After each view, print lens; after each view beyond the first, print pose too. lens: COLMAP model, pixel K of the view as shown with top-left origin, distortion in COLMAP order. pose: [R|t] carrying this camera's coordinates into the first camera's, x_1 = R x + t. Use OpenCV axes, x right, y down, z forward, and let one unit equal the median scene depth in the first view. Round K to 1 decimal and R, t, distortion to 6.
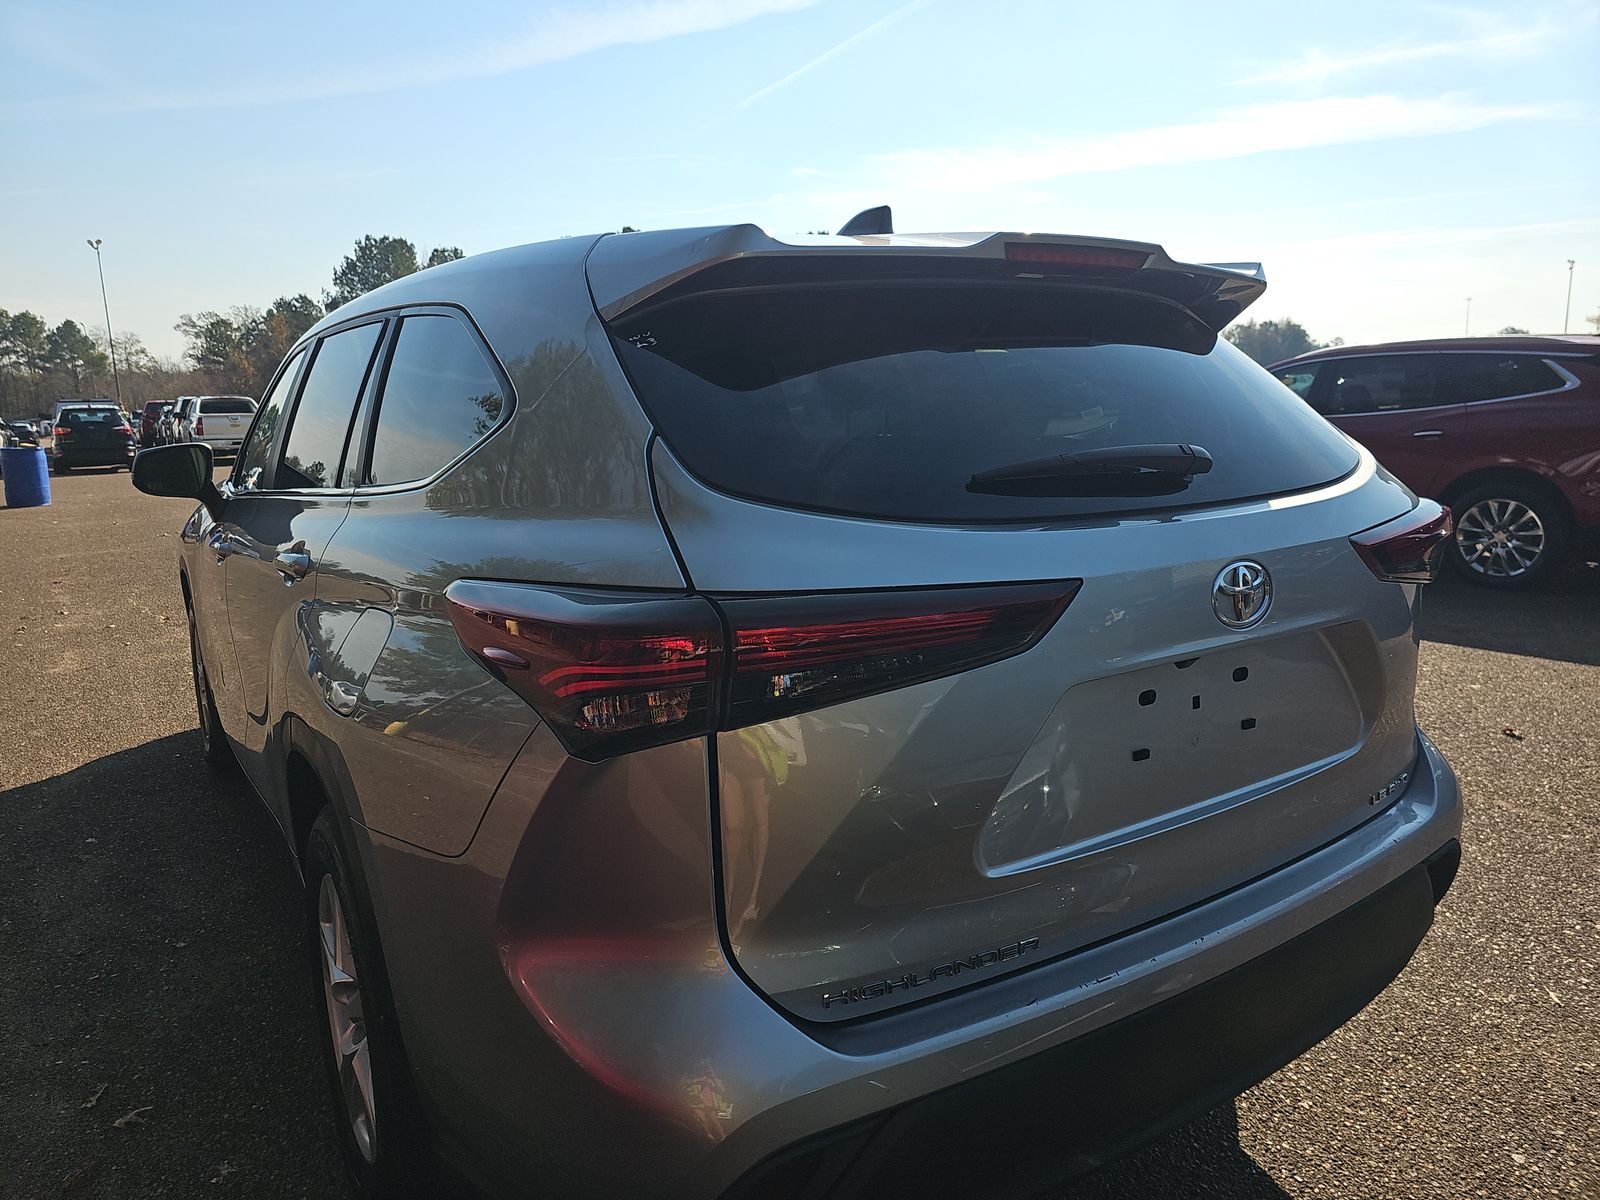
lens RADIAL K [[1078.6, 0, 798.2], [0, 1078.6, 585.3], [0, 0, 1]] dist [0.051232, -0.046098]
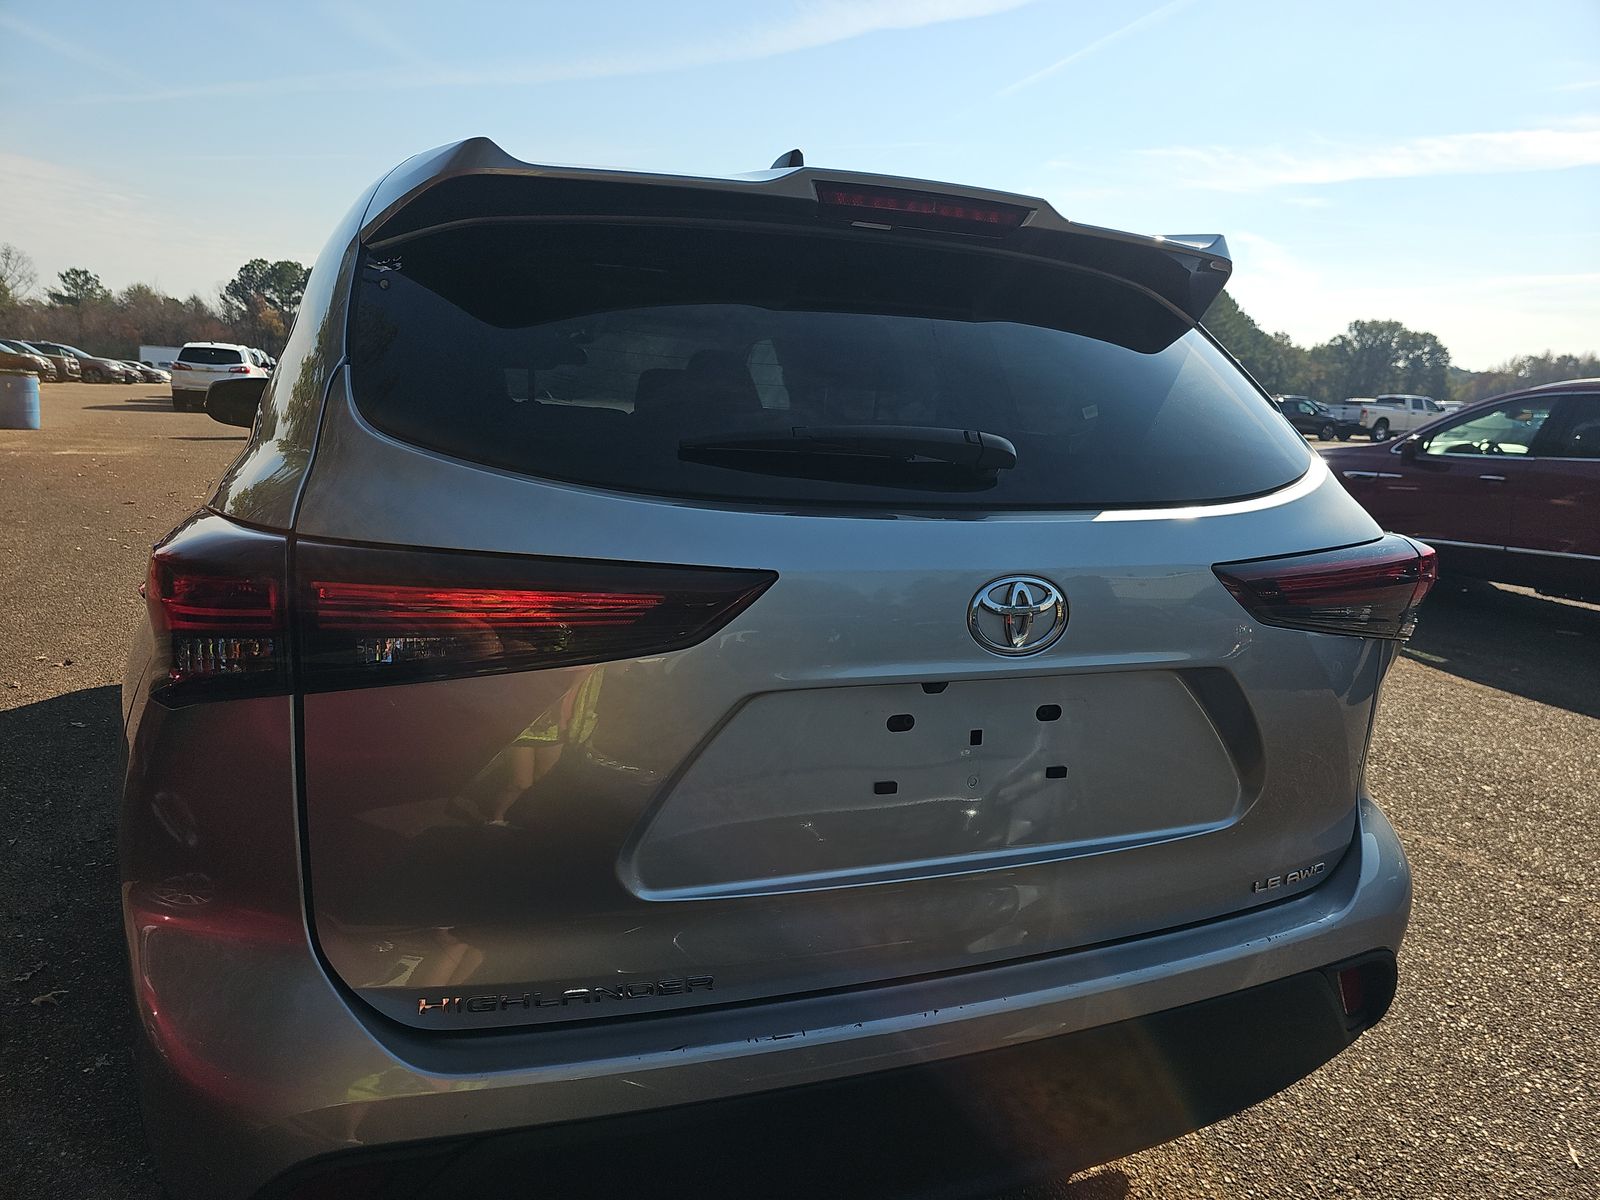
lens RADIAL K [[1078.6, 0, 801.4], [0, 1078.6, 613.8], [0, 0, 1]] dist [0.051232, -0.046098]
pose [[0.977713, 0.113487, -0.176628, 0.344042], [-0.107819, 0.993308, 0.041395, -0.008180], [0.180144, -0.021428, 0.983407, 0.132303]]
